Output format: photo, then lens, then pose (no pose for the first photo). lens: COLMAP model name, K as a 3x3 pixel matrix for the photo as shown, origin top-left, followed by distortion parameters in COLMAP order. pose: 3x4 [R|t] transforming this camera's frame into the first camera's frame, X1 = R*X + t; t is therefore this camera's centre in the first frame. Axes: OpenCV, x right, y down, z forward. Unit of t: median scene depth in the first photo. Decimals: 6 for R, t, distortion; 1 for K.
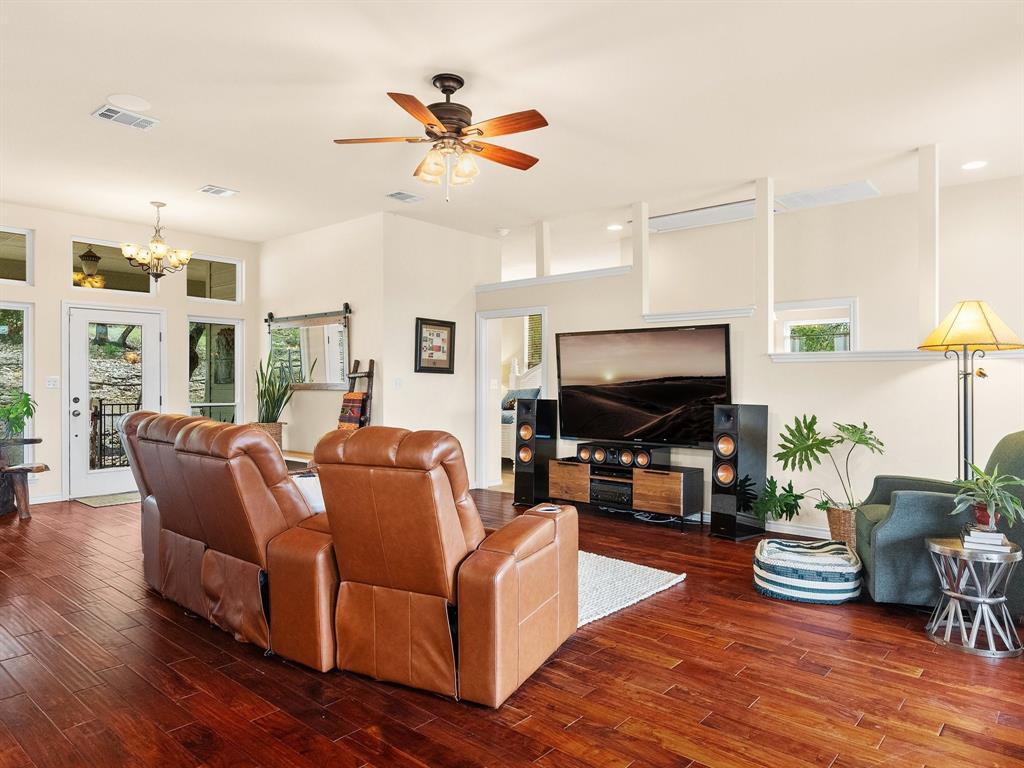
lens RADIAL K [[659.0, 0, 512.0], [0, 659.0, 384.0], [0, 0, 1]] dist [0.000719, 0.000555]
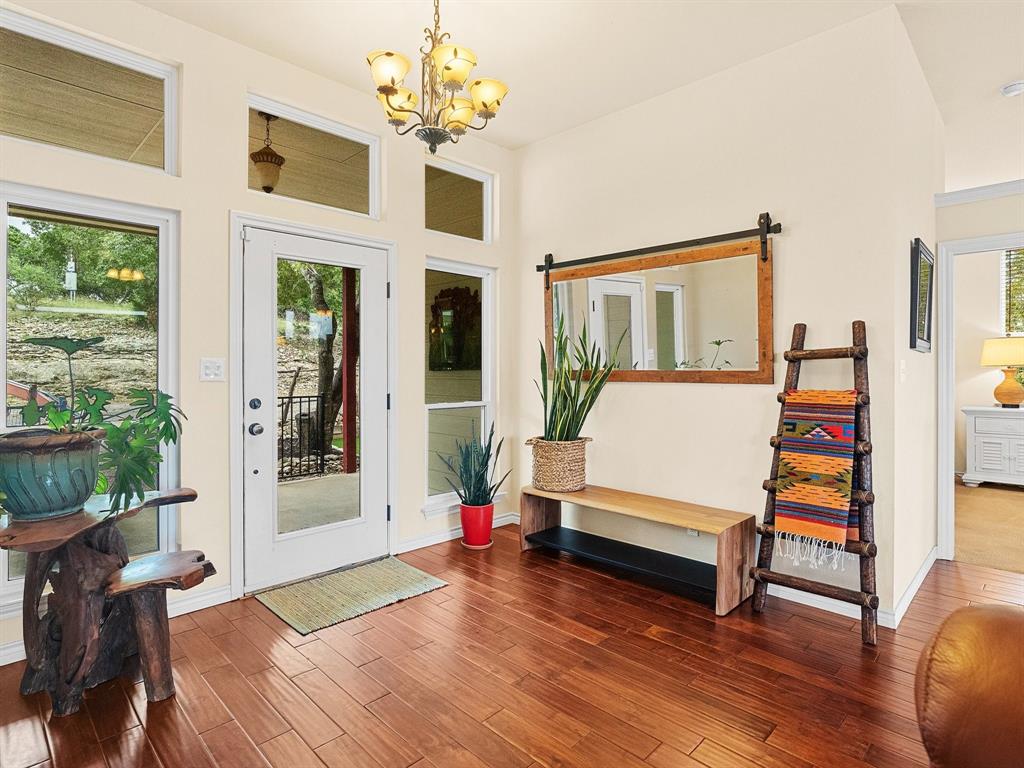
lens RADIAL K [[535.6, 0, 511.7], [0, 535.6, 366.4], [0, 0, 1]] dist [-0.002561, -0.000495]
pose [[0.998200, -0.001847, -0.059939, -0.434877], [0.001443, 0.999976, -0.006794, -0.002024], [0.059951, 0.006695, 0.998179, 0.591337]]
